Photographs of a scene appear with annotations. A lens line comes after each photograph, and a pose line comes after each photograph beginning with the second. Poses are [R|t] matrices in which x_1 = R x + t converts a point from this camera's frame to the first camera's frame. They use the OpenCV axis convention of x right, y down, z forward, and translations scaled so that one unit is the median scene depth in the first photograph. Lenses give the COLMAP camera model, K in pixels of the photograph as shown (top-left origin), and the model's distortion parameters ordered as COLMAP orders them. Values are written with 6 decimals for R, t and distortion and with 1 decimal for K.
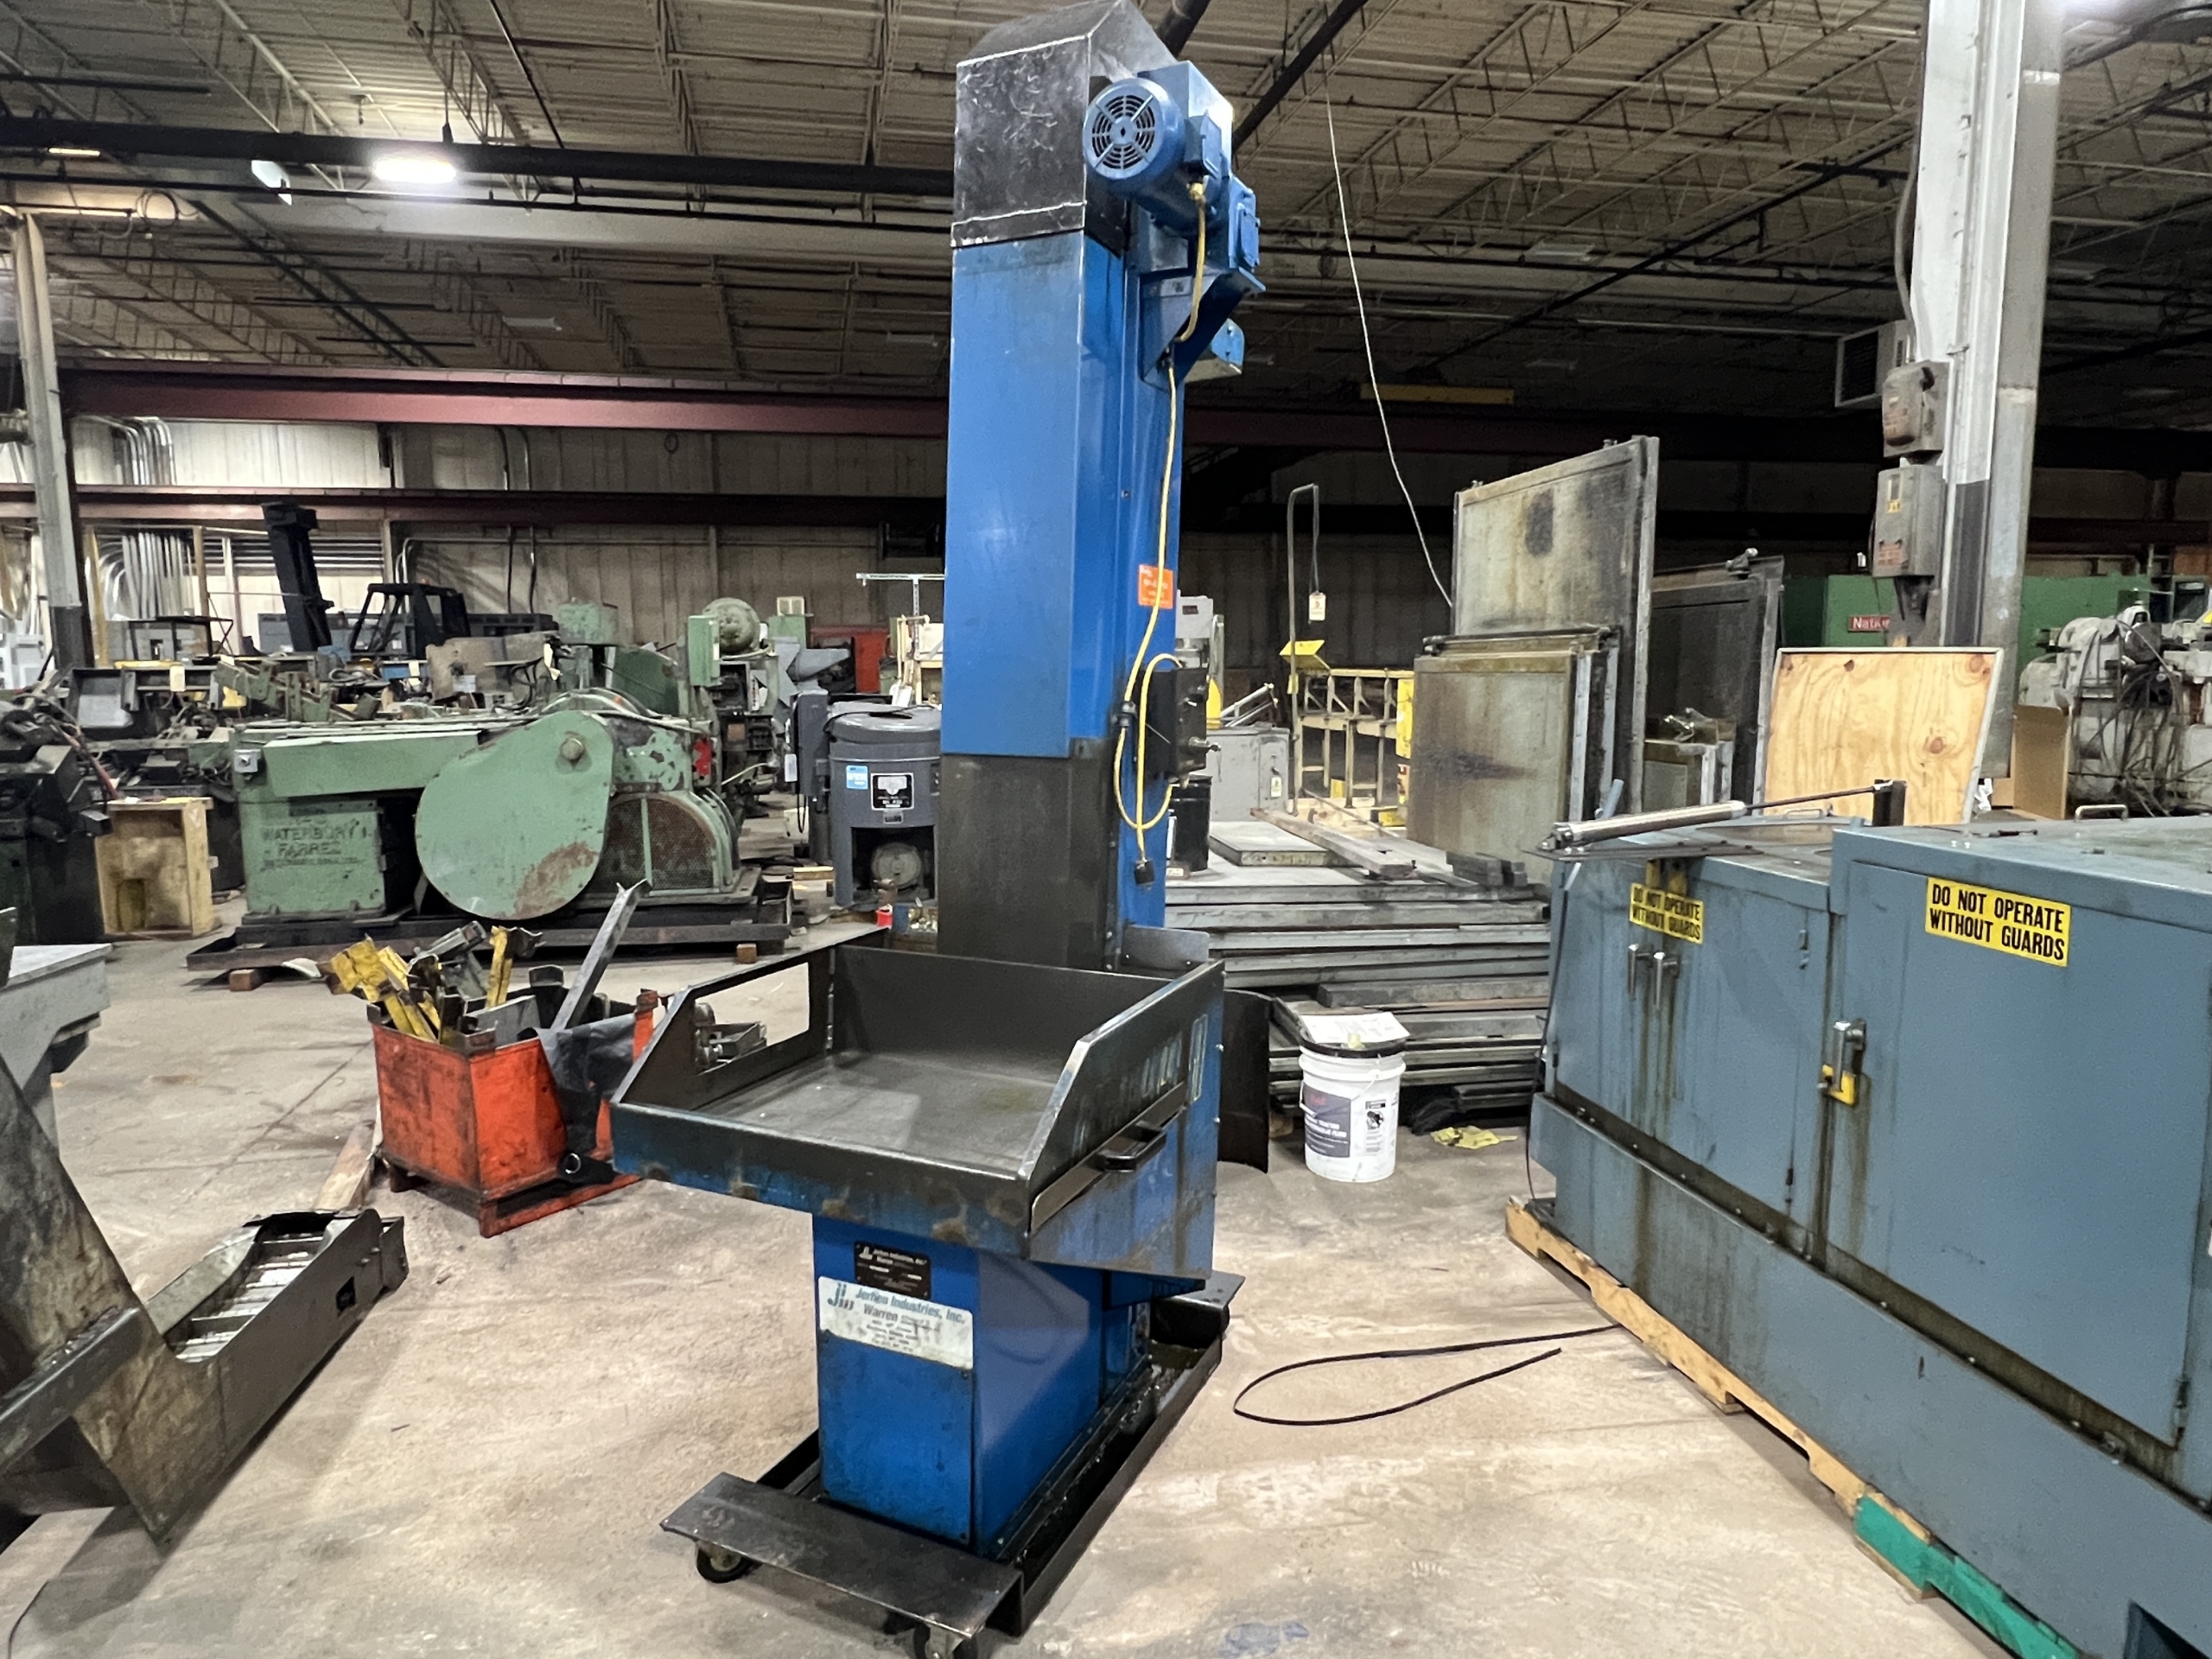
lens RADIAL K [[1319.8, 0, 1096.5], [0, 1319.8, 828.8], [0, 0, 1]] dist [-0.005992, 0.003439]
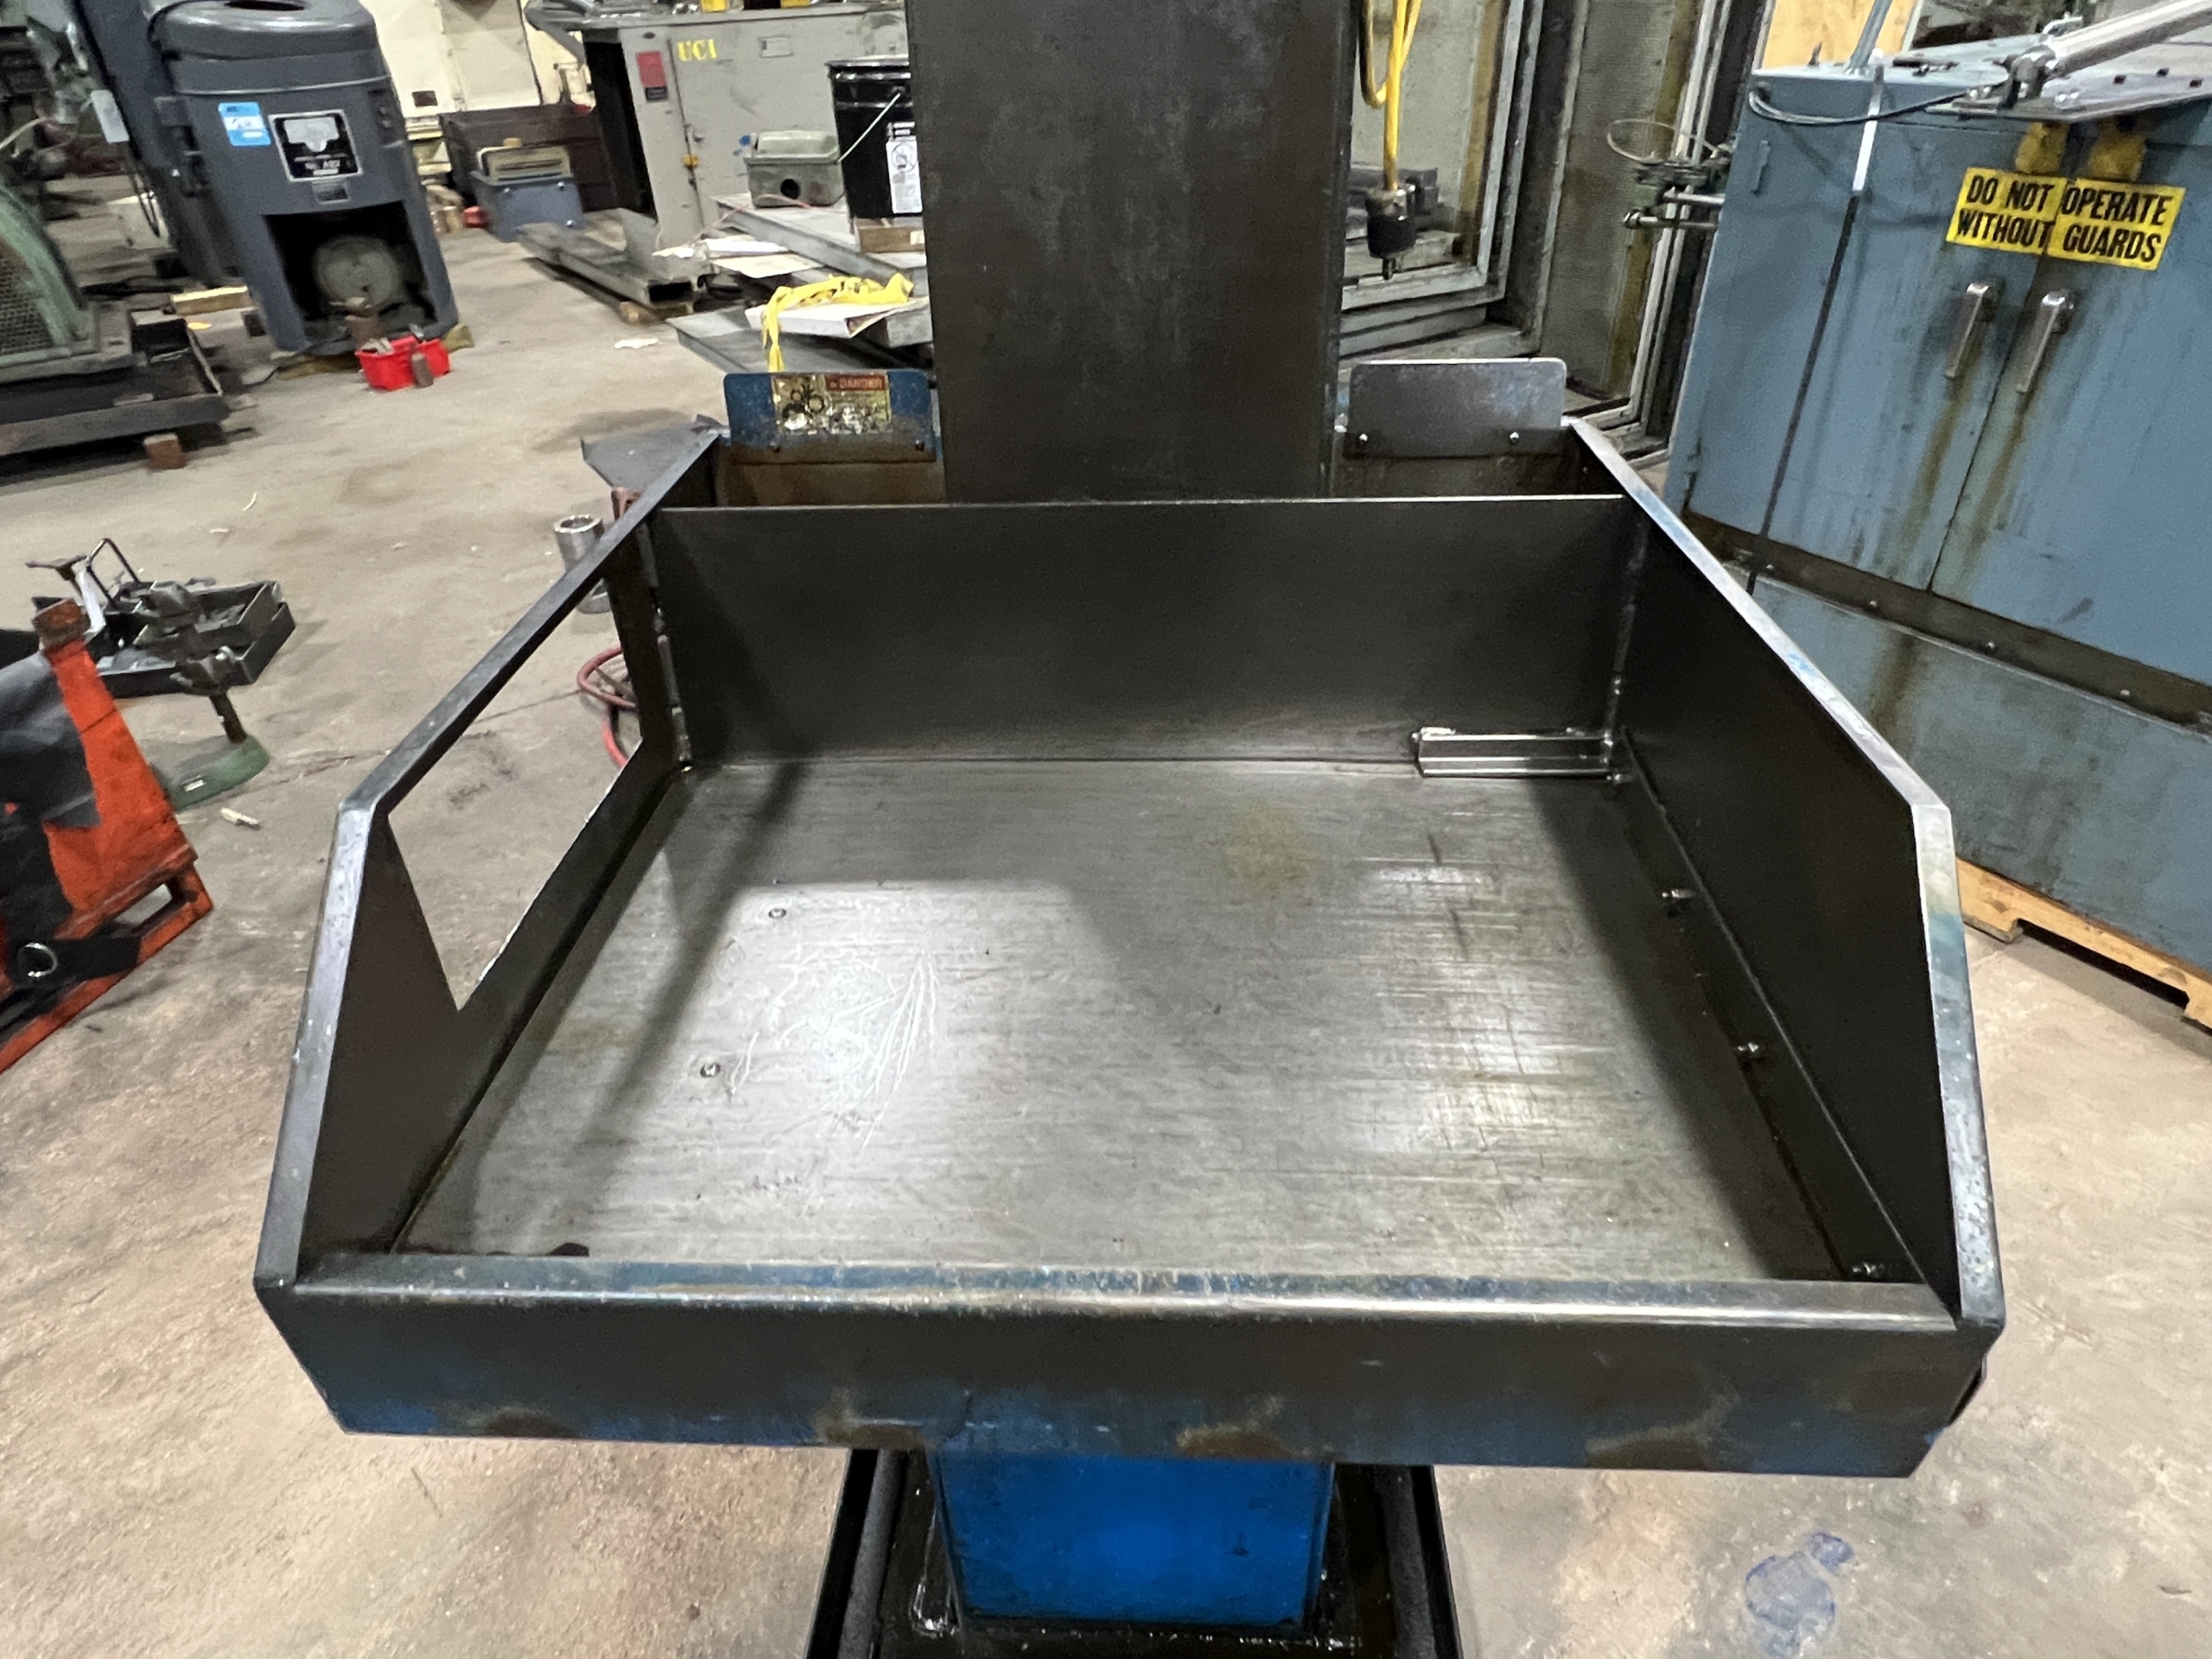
lens RADIAL K [[1319.8, 0, 1107.3], [0, 1319.8, 845.2], [0, 0, 1]] dist [-0.005992, 0.003439]
pose [[0.924260, -0.236460, 0.299717, -0.122125], [0.075162, 0.882429, 0.464403, 0.003884], [-0.374292, -0.406702, 0.833366, 0.342743]]
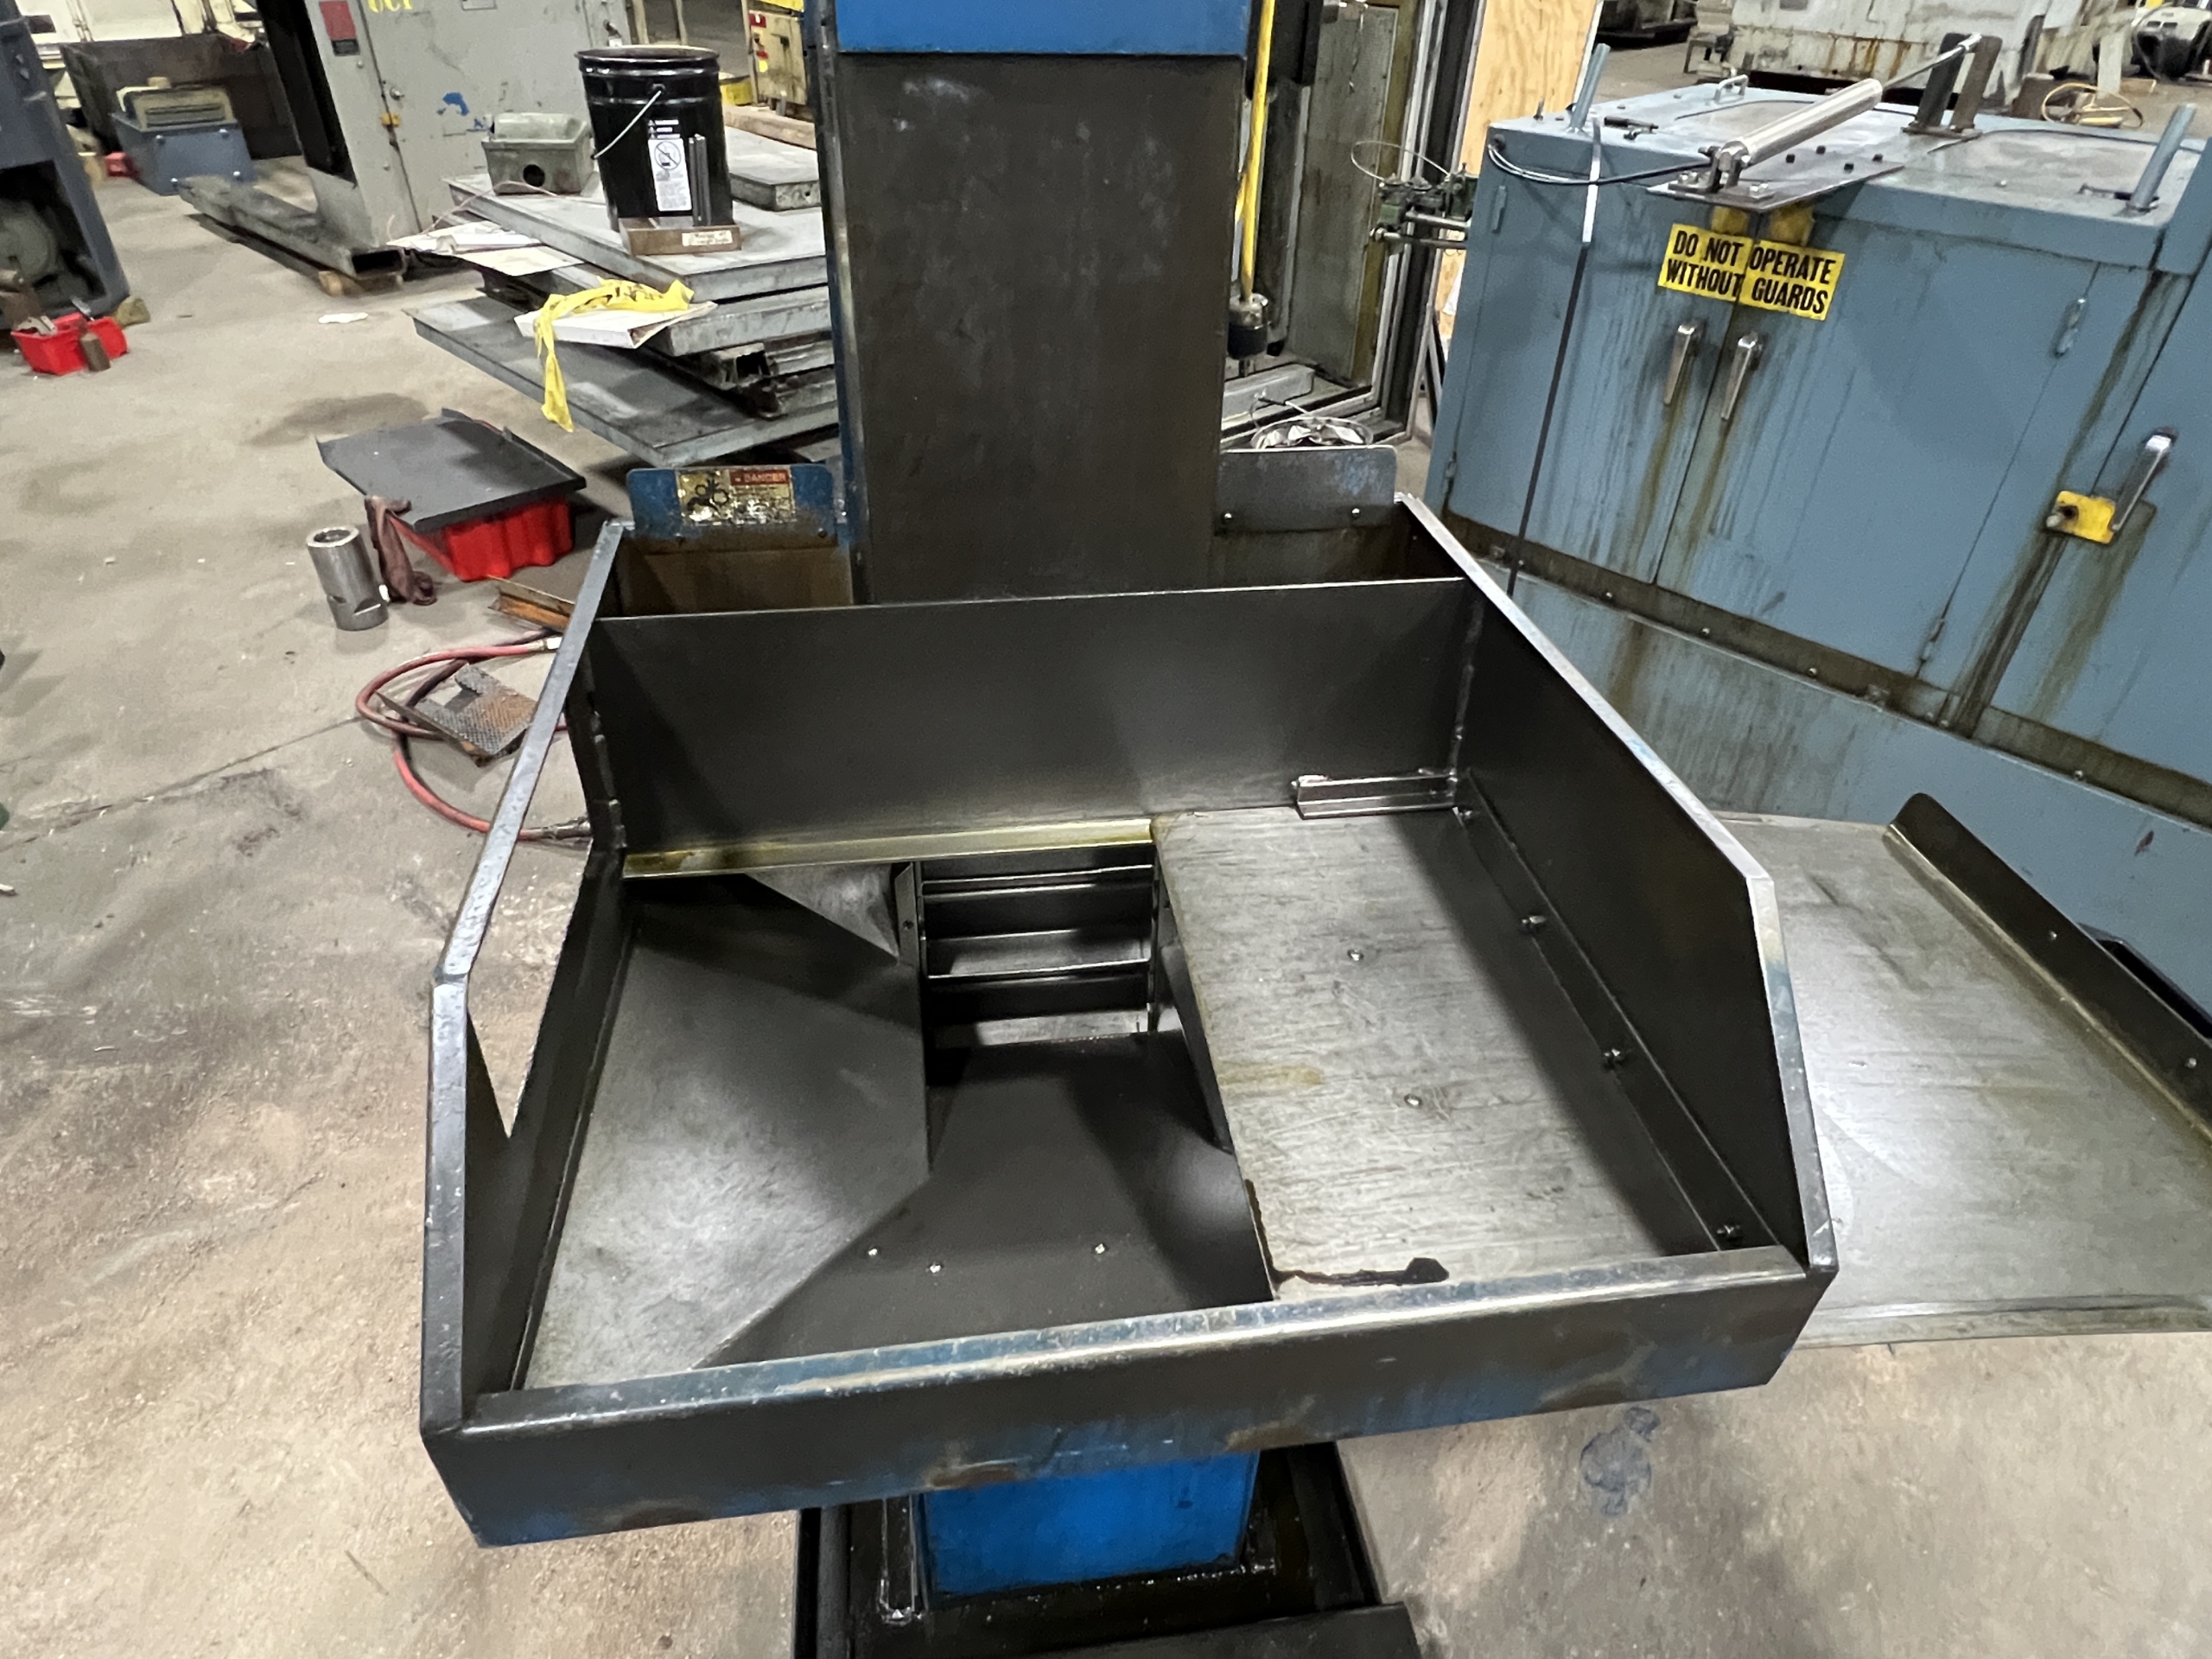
lens RADIAL K [[1319.8, 0, 1092.2], [0, 1319.8, 831.0], [0, 0, 1]] dist [-0.005992, 0.003439]
pose [[0.837877, -0.309115, 0.449900, -0.154370], [0.048263, 0.862930, 0.503014, -0.028479], [-0.543721, -0.399751, 0.737948, 0.346169]]
